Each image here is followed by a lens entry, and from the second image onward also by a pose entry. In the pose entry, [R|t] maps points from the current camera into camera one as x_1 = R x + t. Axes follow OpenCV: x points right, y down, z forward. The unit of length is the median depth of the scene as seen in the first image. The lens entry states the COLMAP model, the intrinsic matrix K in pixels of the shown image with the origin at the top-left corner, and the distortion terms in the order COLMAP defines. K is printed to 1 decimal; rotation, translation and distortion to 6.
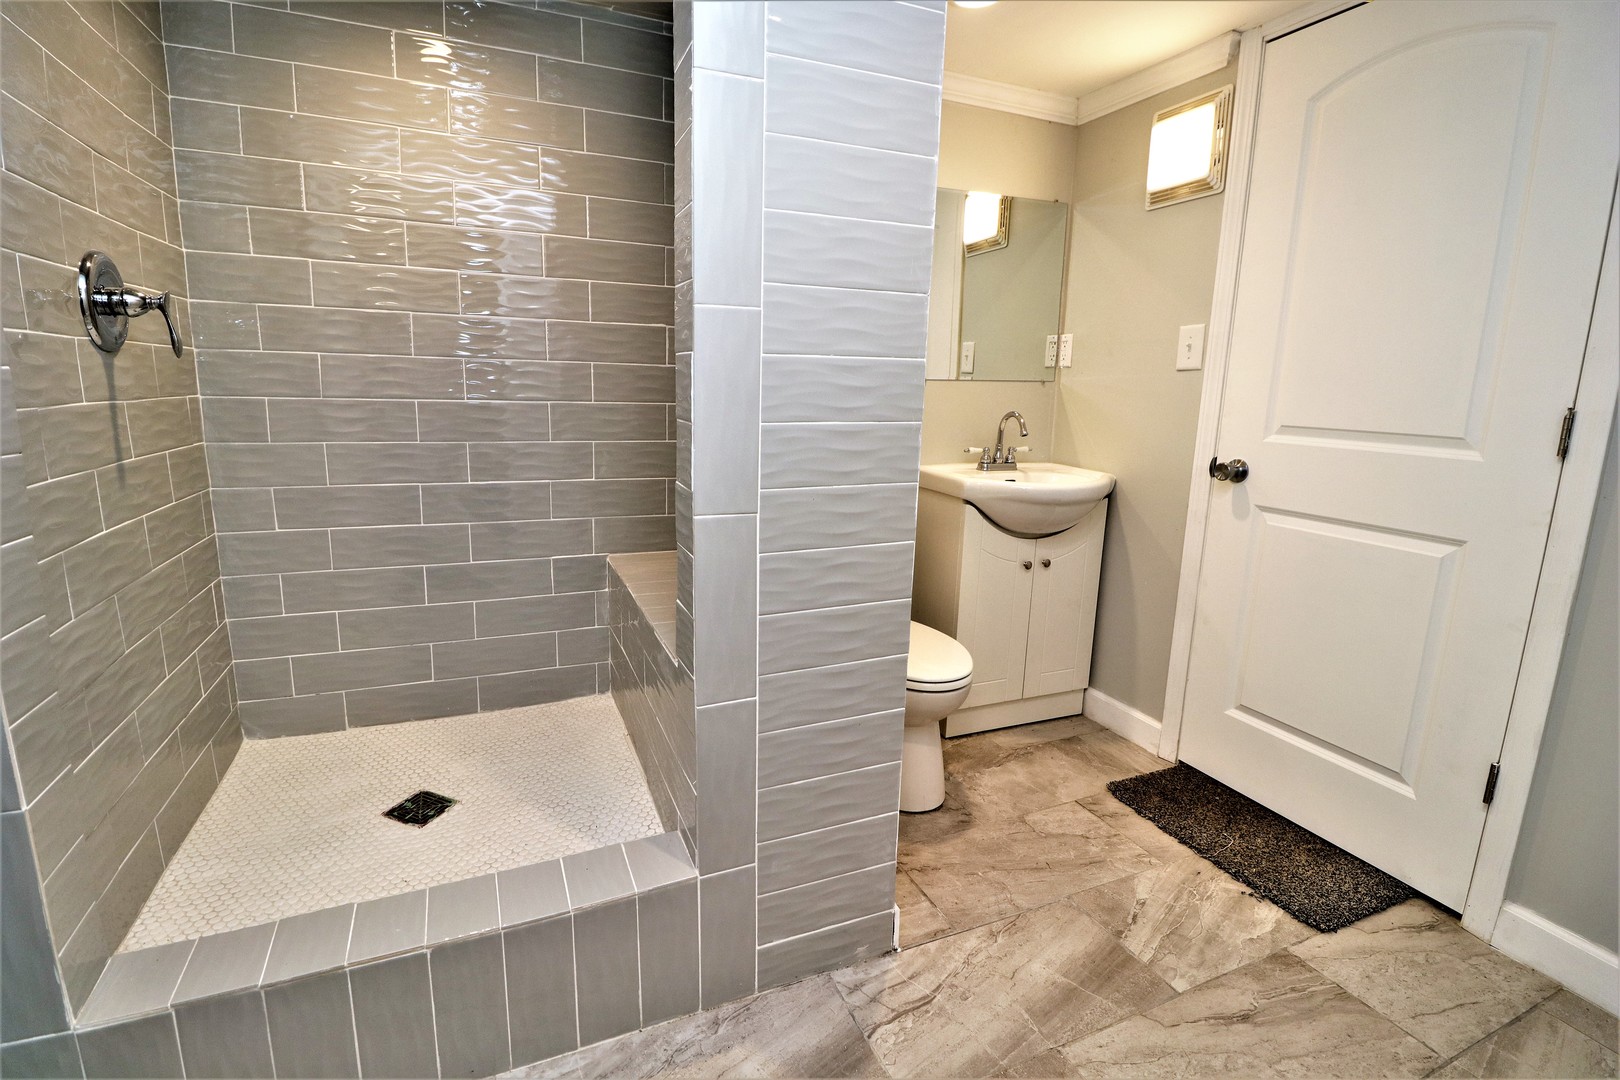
lens RADIAL K [[749.1, 0, 788.6], [0, 749.1, 525.1], [0, 0, 1]] dist [0.001642, -0.012411]
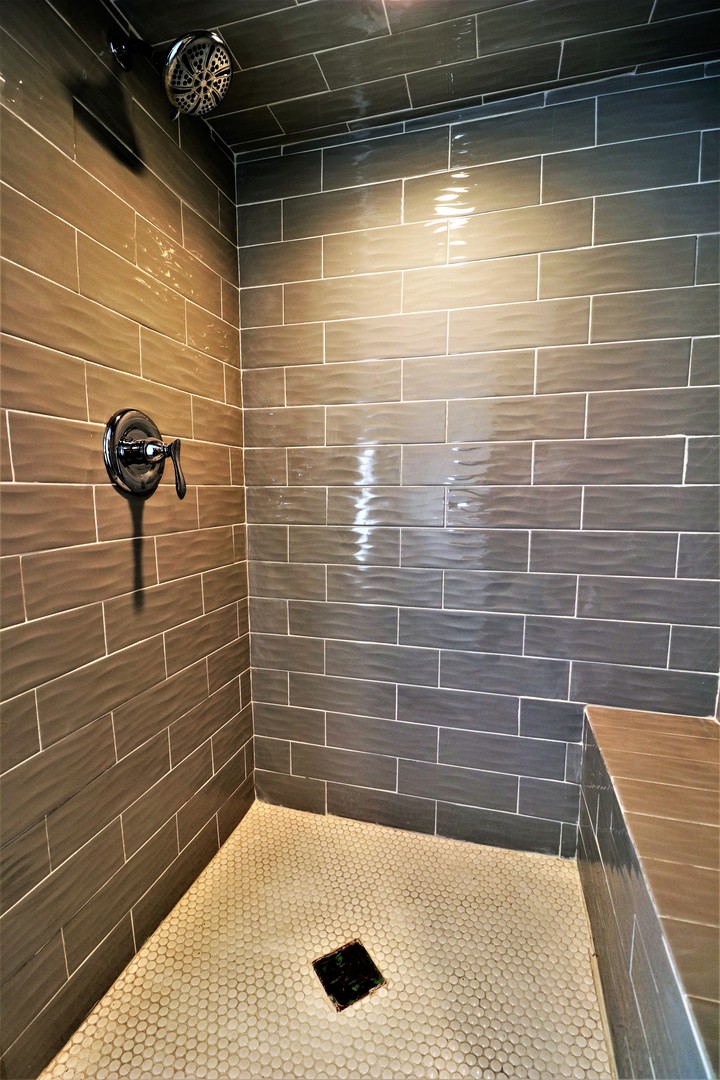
lens RADIAL K [[499.4, 0, 347.3], [0, 499.4, 552.6], [0, 0, 1]] dist [0.001642, -0.012411]
pose [[0.776679, 0.051457, -0.627791, -0.131228], [-0.094017, 0.994964, -0.034761, -0.114203], [0.622840, 0.086021, 0.777605, 0.467997]]
